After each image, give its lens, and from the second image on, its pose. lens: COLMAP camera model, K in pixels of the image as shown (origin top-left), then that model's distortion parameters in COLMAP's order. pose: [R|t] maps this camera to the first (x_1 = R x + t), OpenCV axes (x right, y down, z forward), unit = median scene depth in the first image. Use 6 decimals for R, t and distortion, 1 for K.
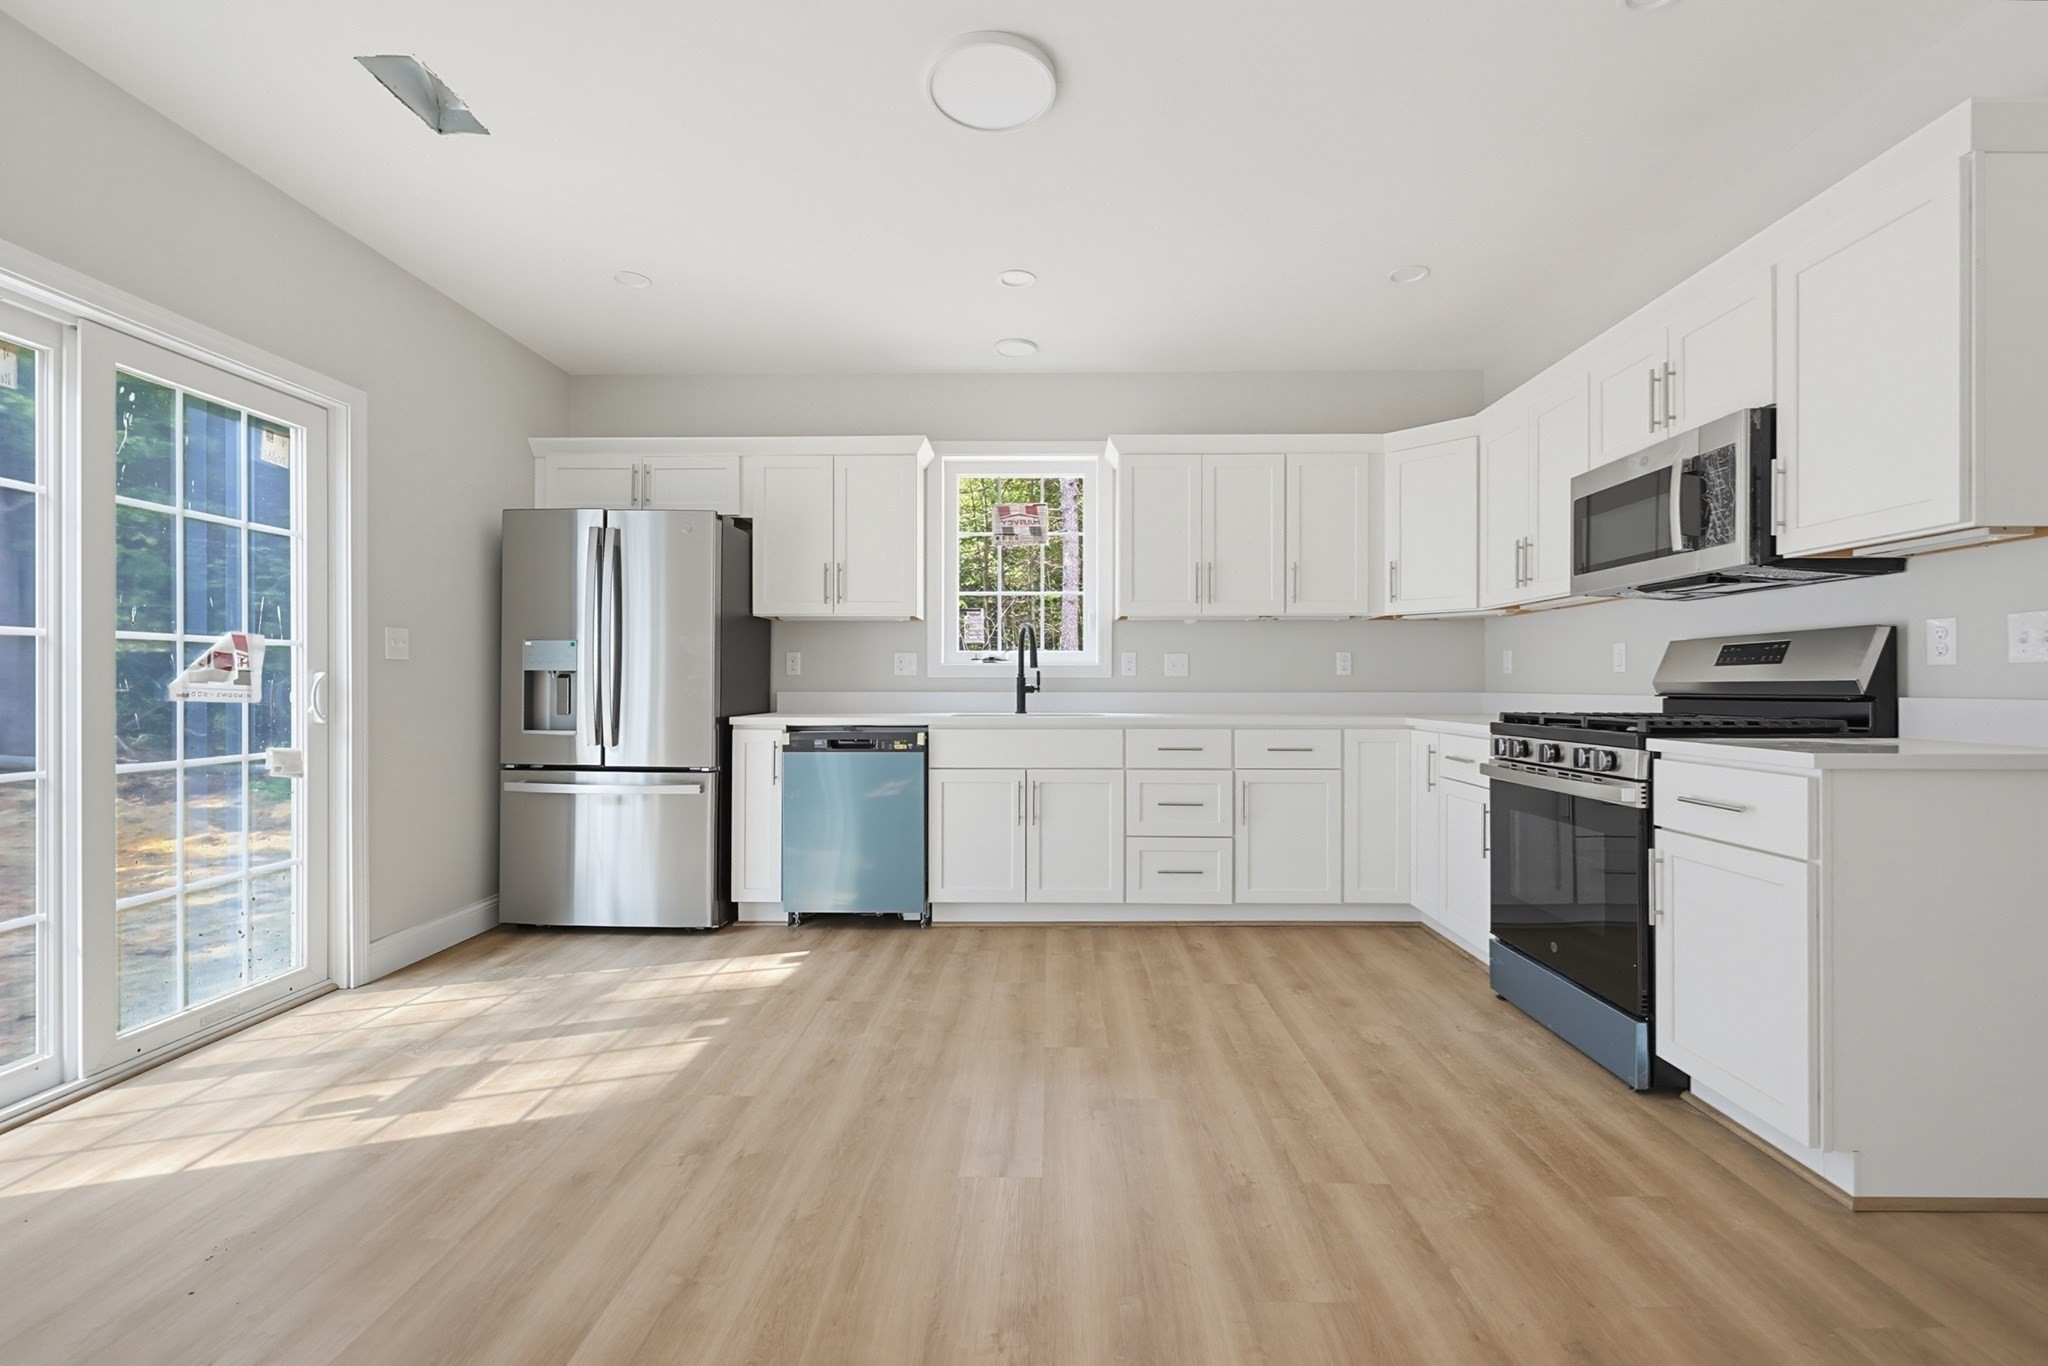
lens RADIAL K [[880.6, 0, 1038.8], [0, 880.6, 687.2], [0, 0, 1]] dist [-0.001326, -0.000176]
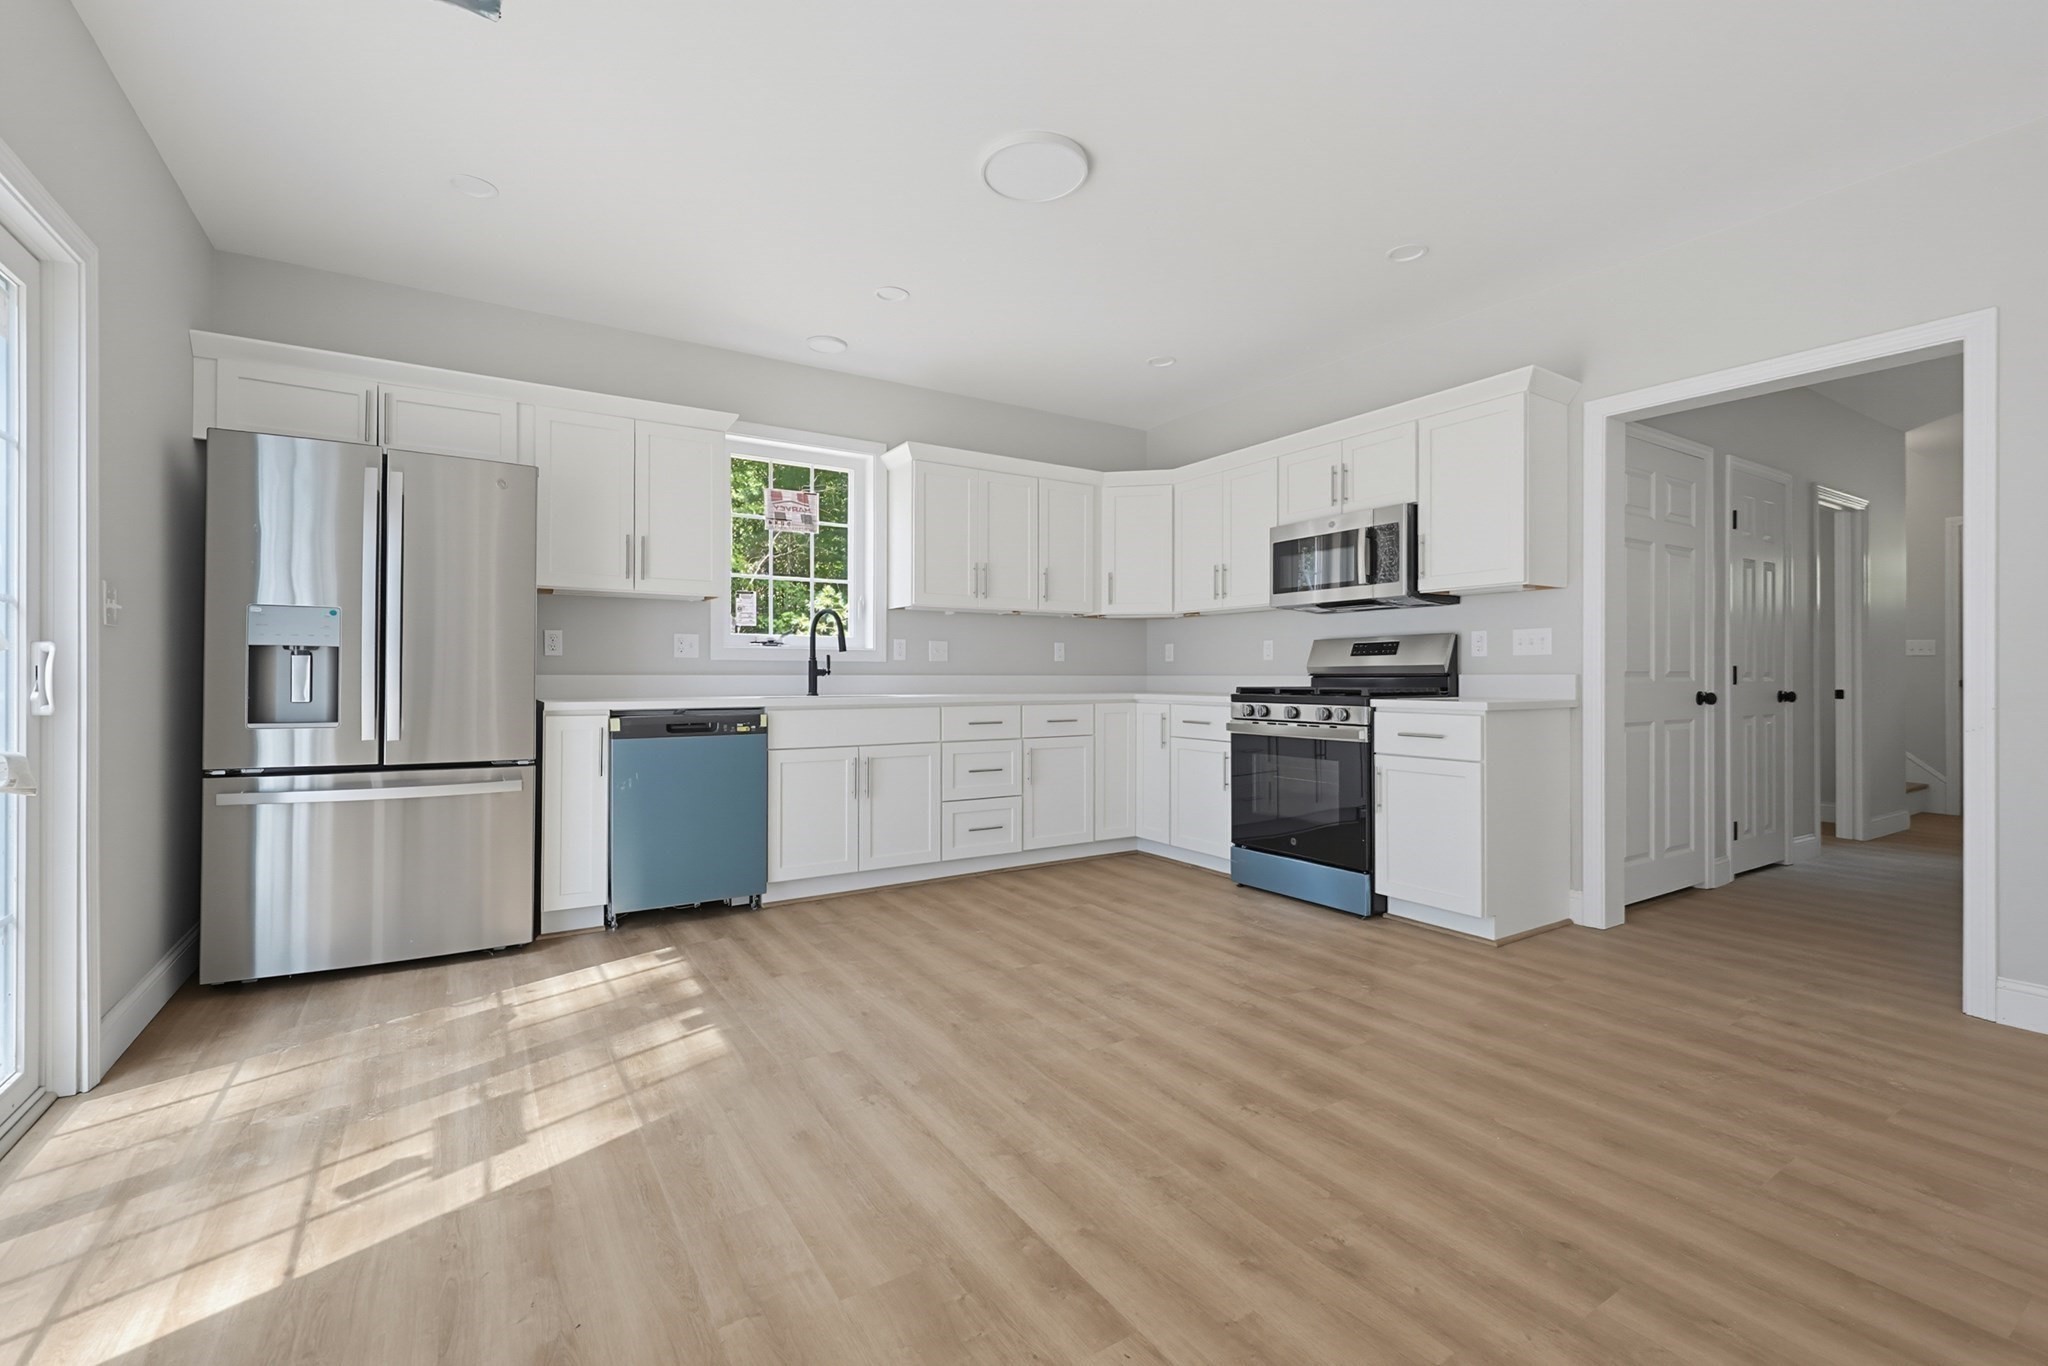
lens RADIAL K [[885.3, 0, 1029.9], [0, 885.3, 676.6], [0, 0, 1]] dist [0.000512, 0.000081]
pose [[0.831494, -0.000774, 0.555533, -0.451858], [0.001390, 0.999999, -0.000686, 0.010094], [-0.555532, 0.001342, 0.831494, -0.007225]]
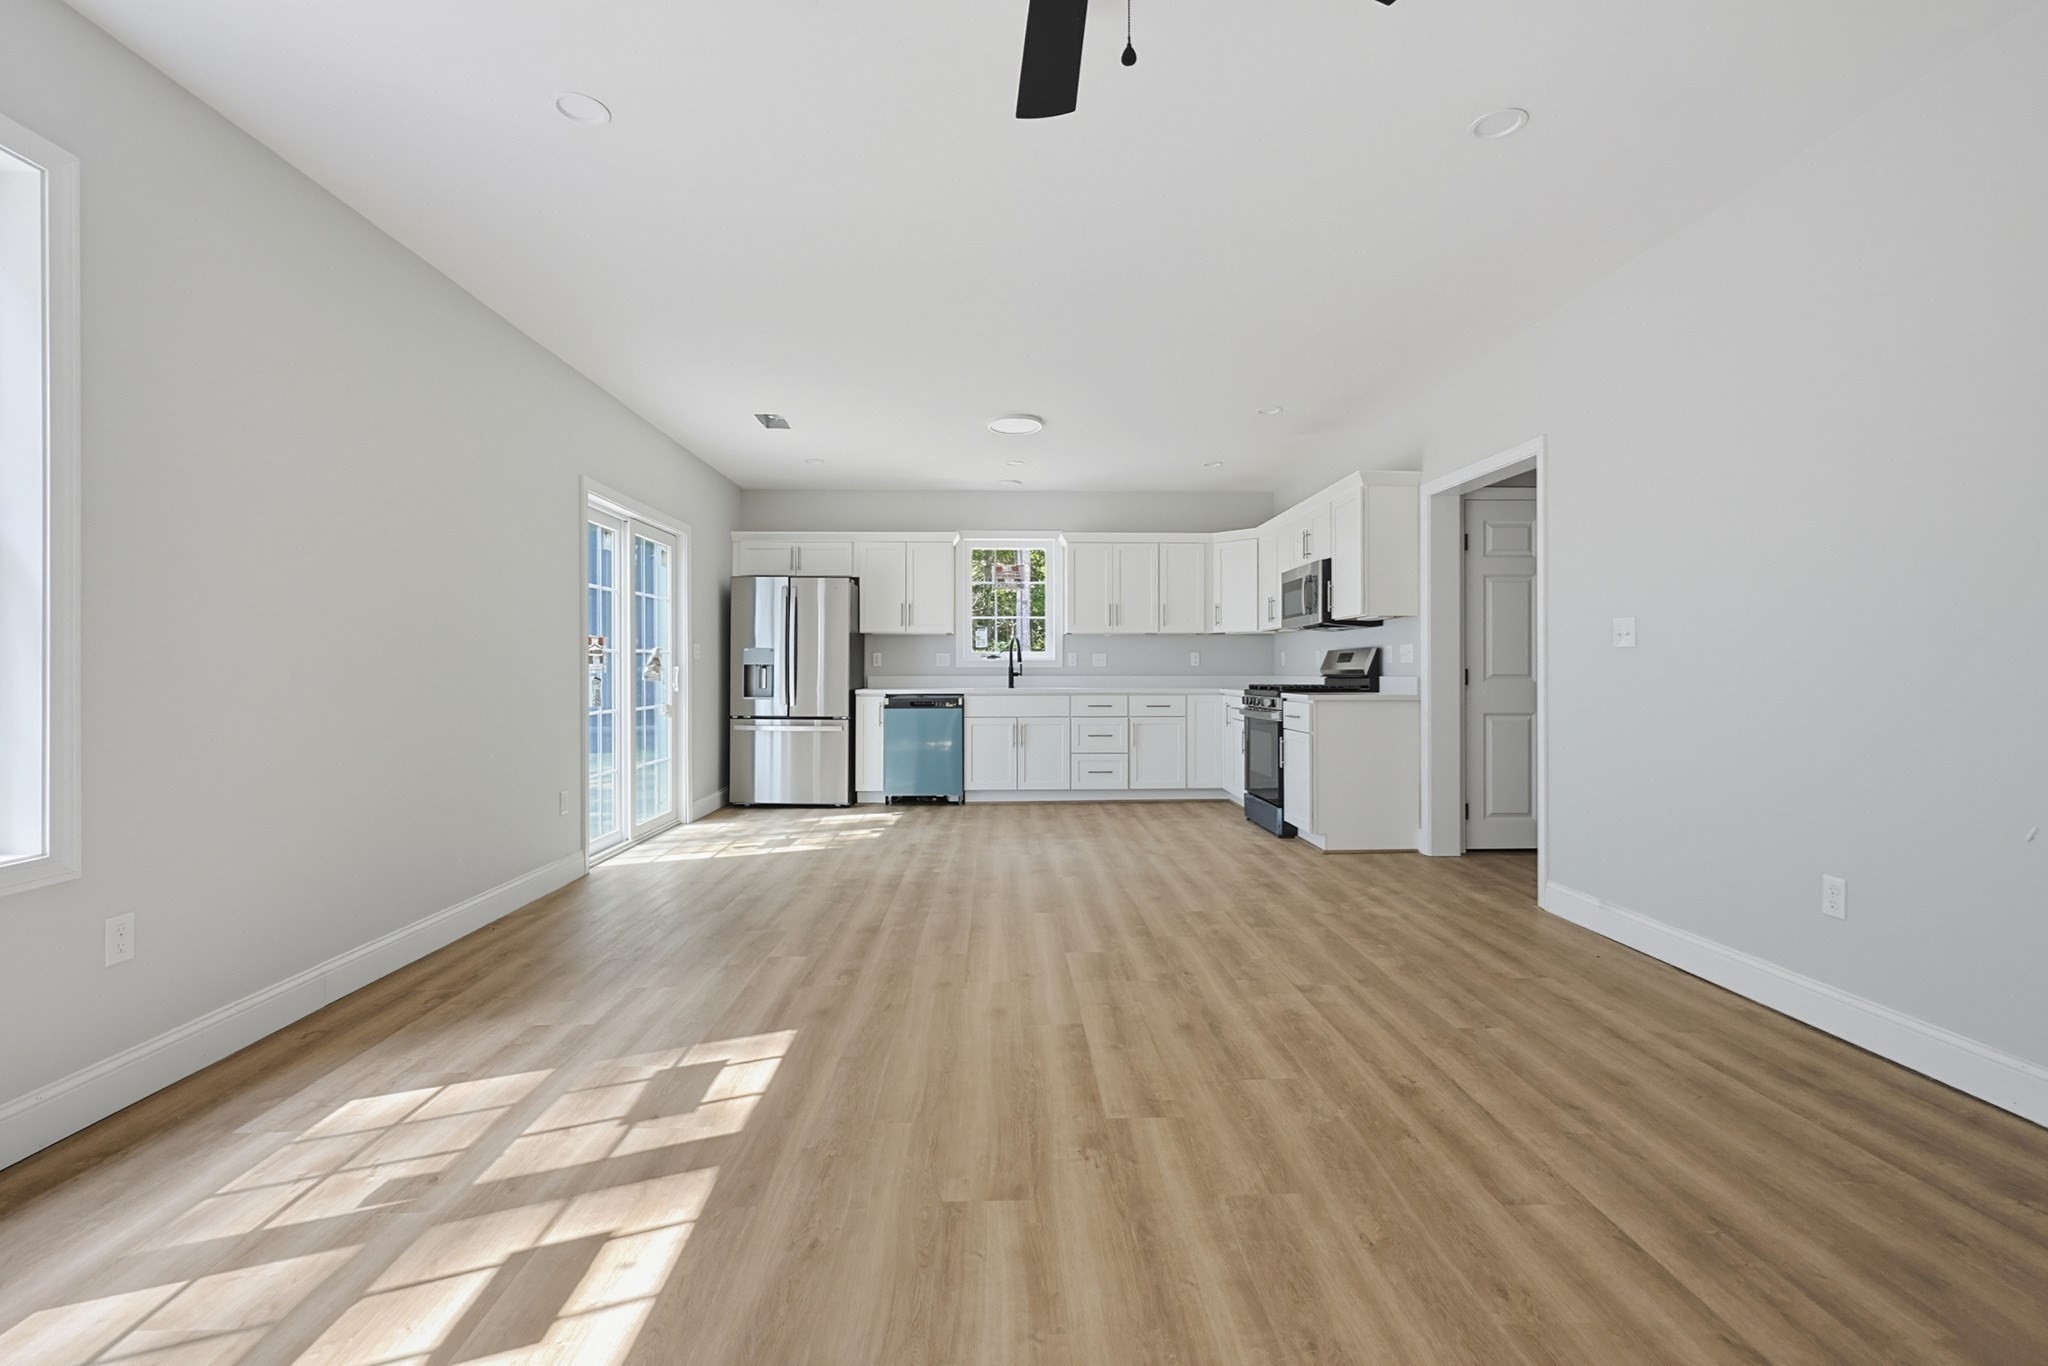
lens RADIAL K [[885.3, 0, 1029.9], [0, 885.3, 676.6], [0, 0, 1]] dist [0.000512, 0.000081]
pose [[0.998574, -0.002394, 0.053330, -0.089186], [0.002200, 0.999991, 0.003701, 0.001014], [-0.053338, -0.003579, 0.998570, -0.880814]]
